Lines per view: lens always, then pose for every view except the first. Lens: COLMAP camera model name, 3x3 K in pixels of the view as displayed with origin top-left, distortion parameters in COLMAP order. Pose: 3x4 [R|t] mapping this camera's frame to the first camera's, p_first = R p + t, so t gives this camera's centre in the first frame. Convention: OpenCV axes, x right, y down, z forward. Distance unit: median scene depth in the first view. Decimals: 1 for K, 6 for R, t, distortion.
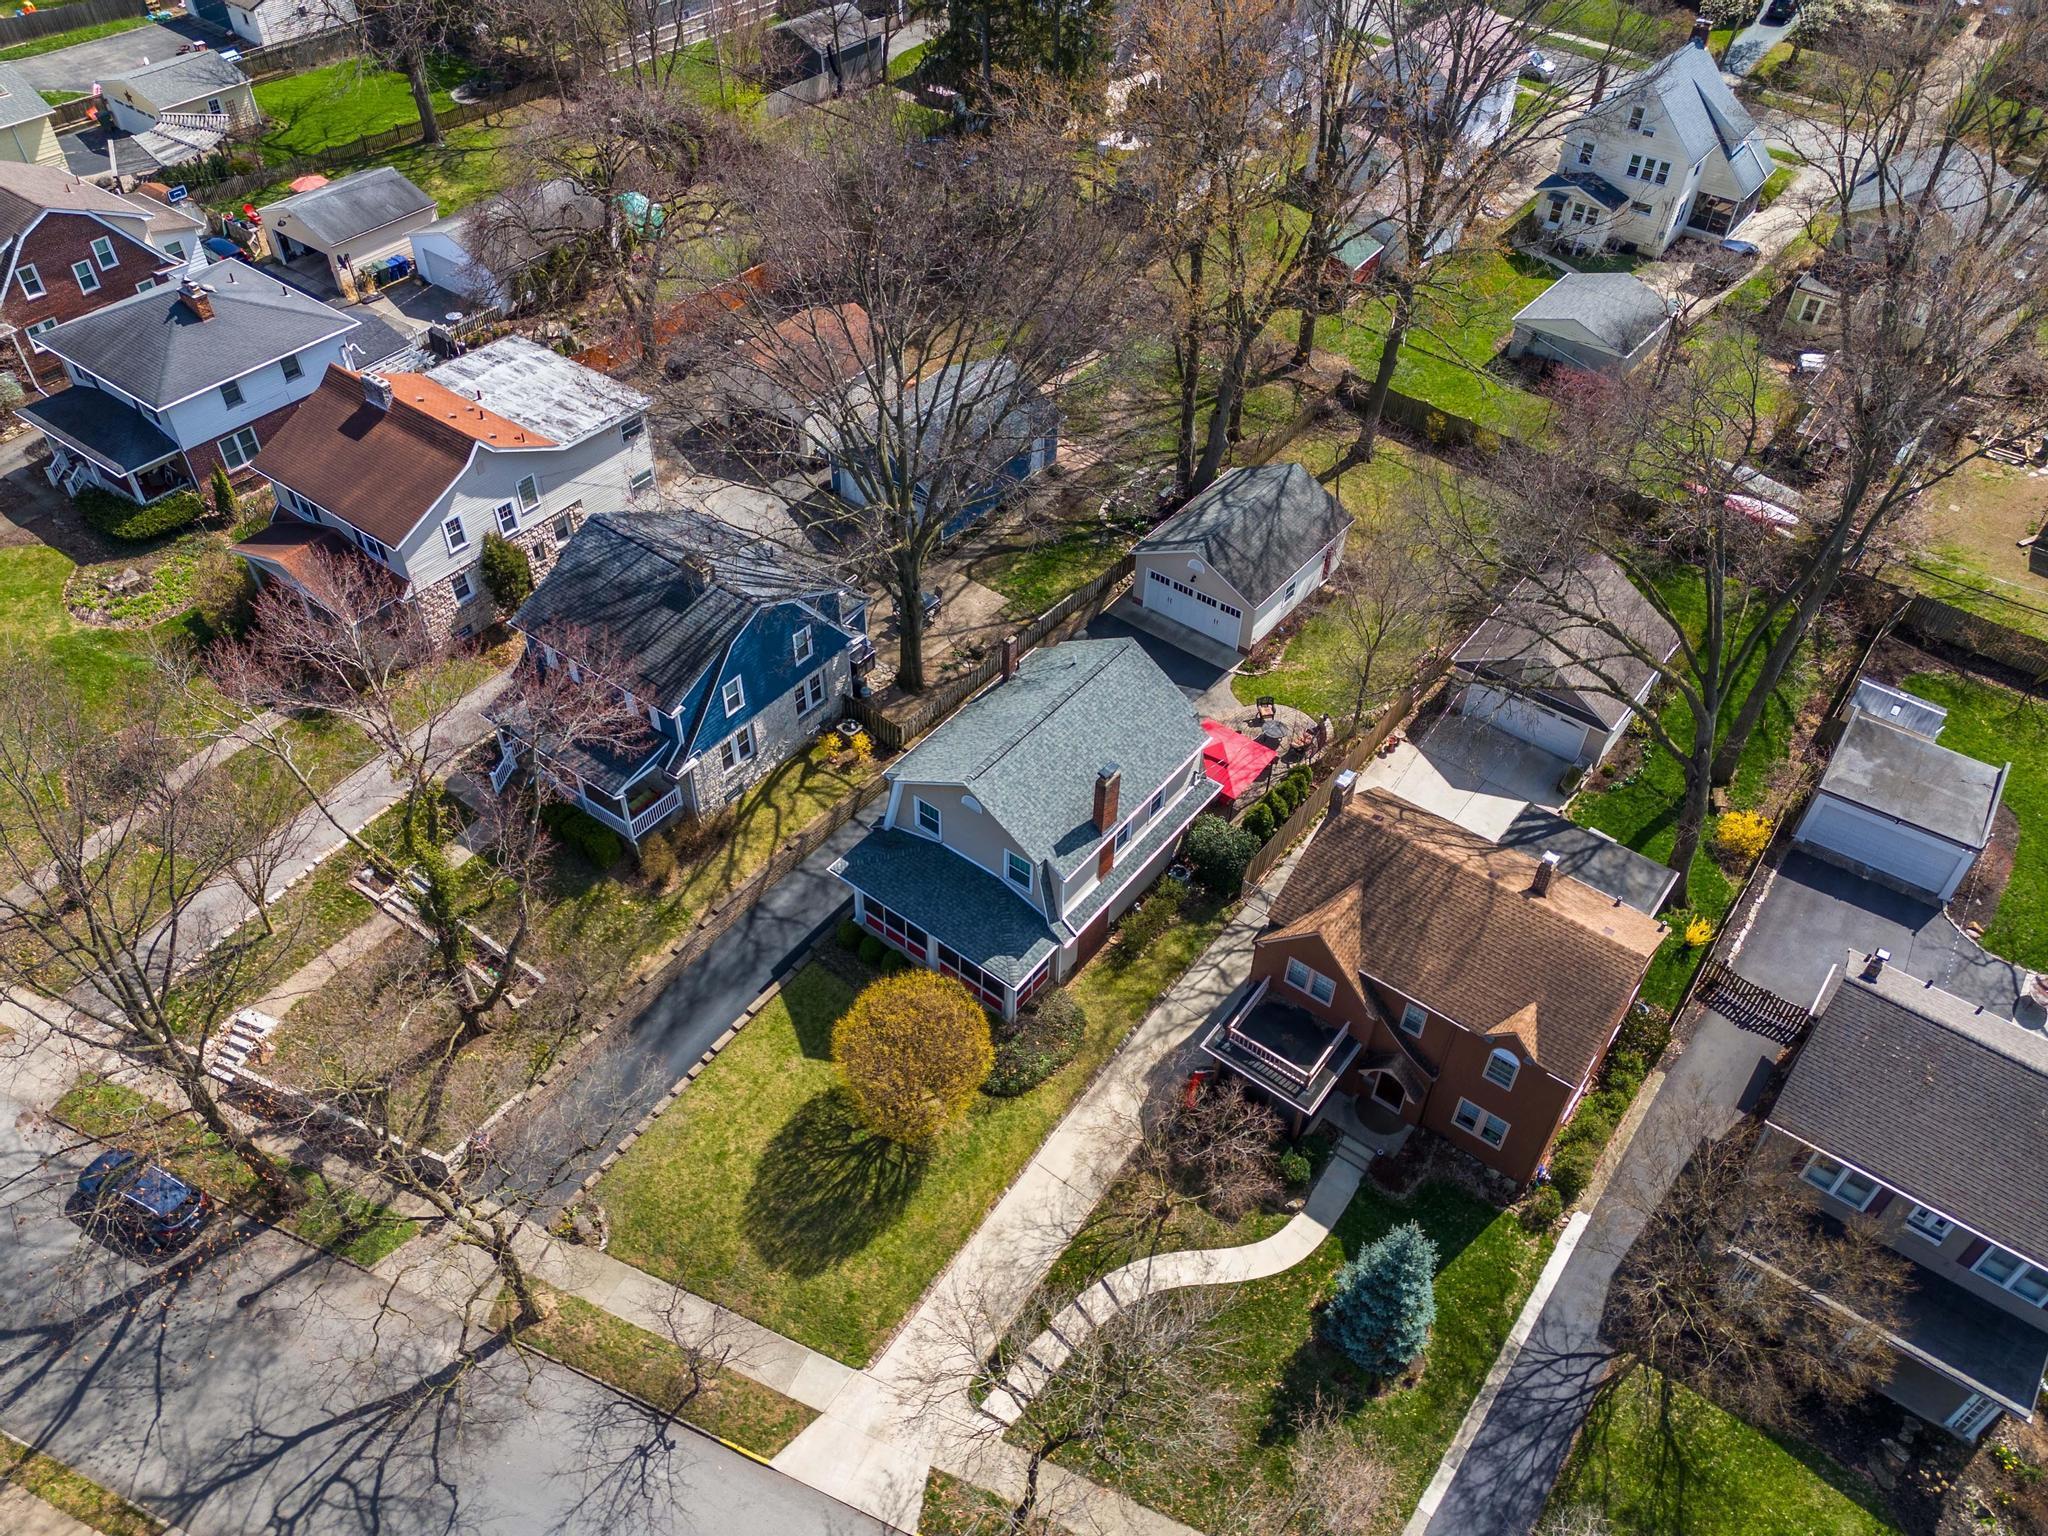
lens RADIAL K [[1521.4, 0, 1021.6], [0, 1521.4, 769.4], [0, 0, 1]] dist [0.067262, -0.050676]
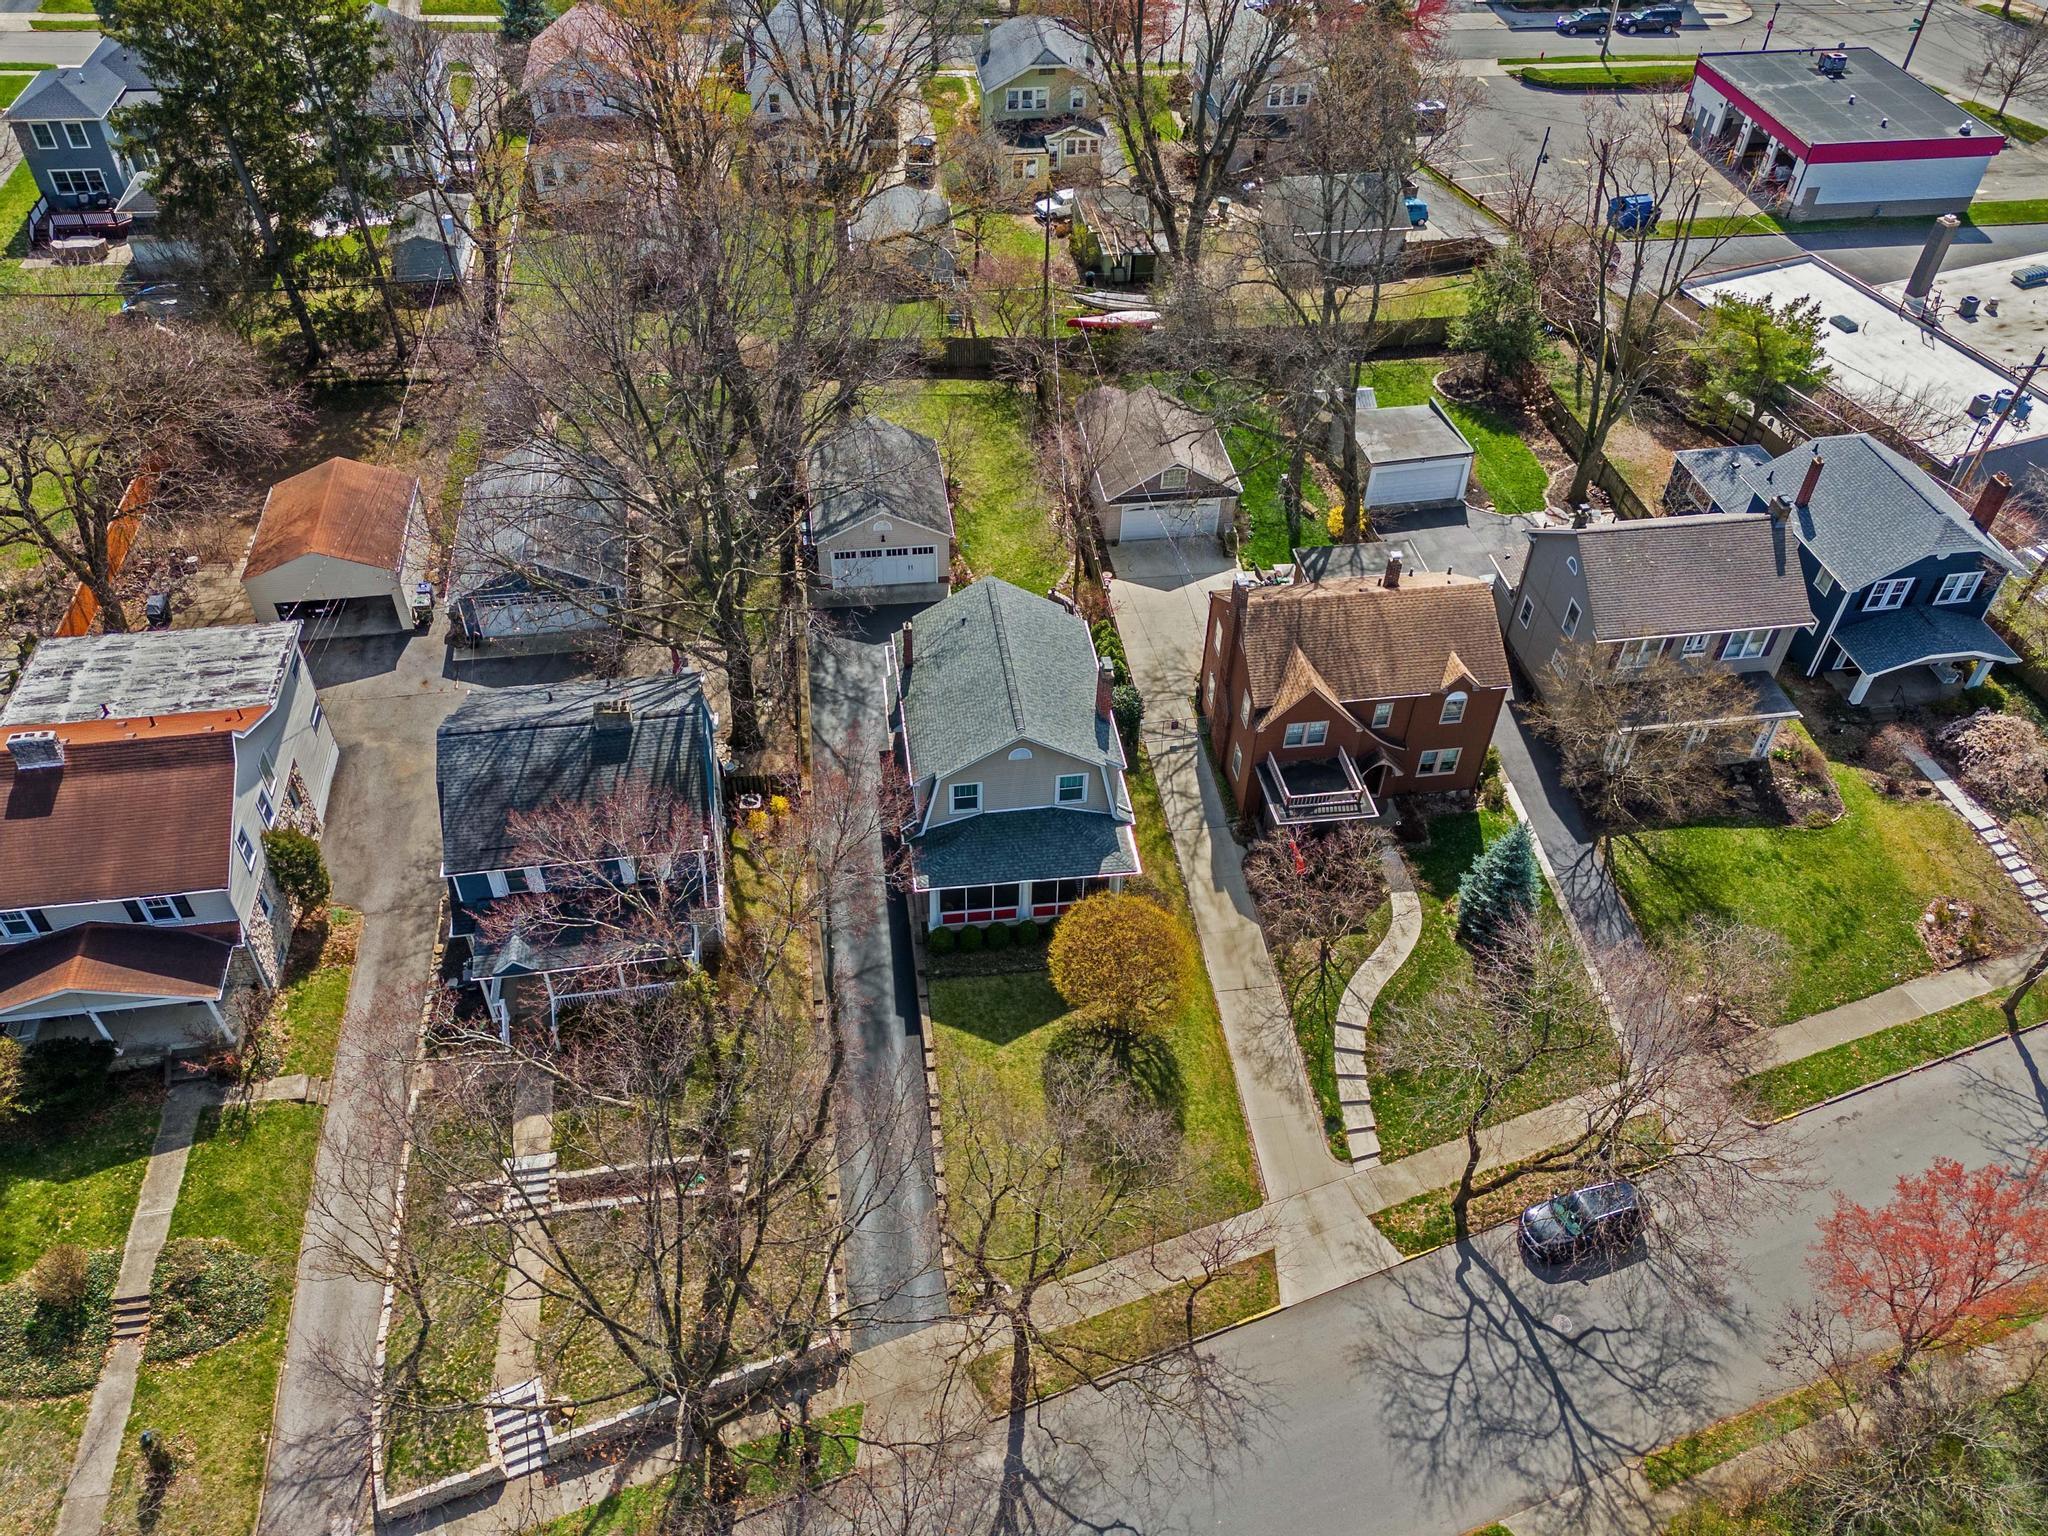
lens RADIAL K [[1533.9, 0, 1019.0], [0, 1533.9, 772.9], [0, 0, 1]] dist [0.062259, -0.046920]
pose [[0.697687, -0.497382, 0.515600, -0.529954], [0.495010, 0.854963, 0.154929, -0.119035], [-0.517878, 0.147135, 0.842706, 0.067218]]
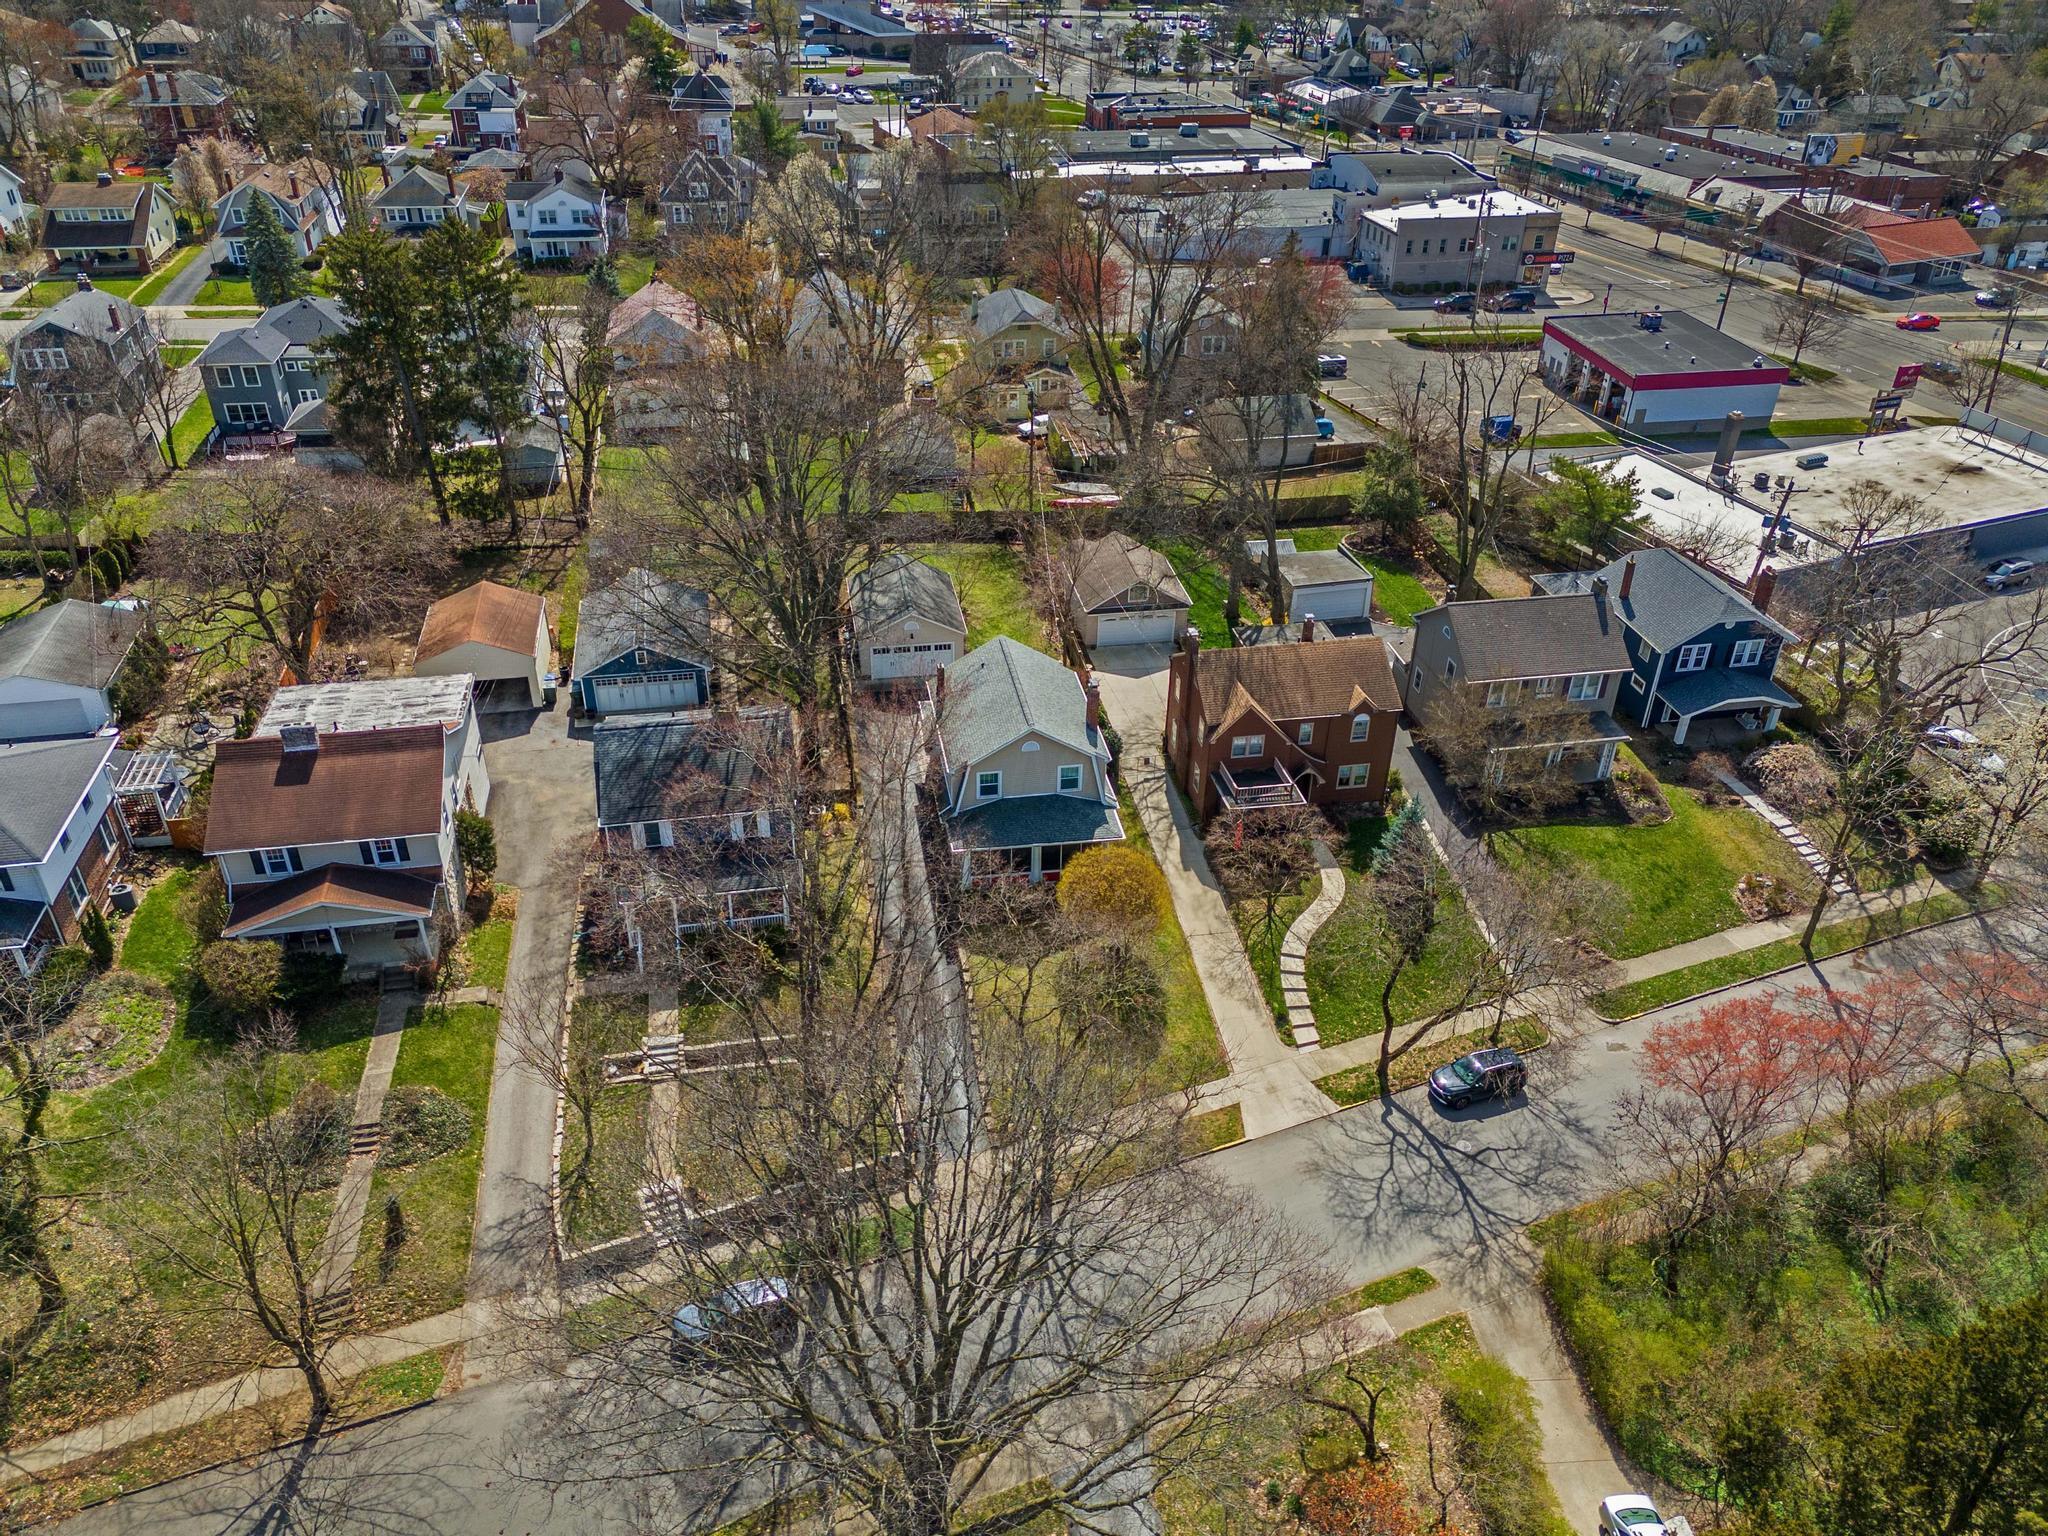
lens RADIAL K [[1521.4, 0, 1021.6], [0, 1521.4, 769.4], [0, 0, 1]] dist [0.067262, -0.050676]
pose [[0.675681, -0.403107, 0.617219, -0.815990], [0.512122, 0.858913, 0.000328, 0.031981], [-0.530270, 0.315870, 0.786791, -0.103302]]
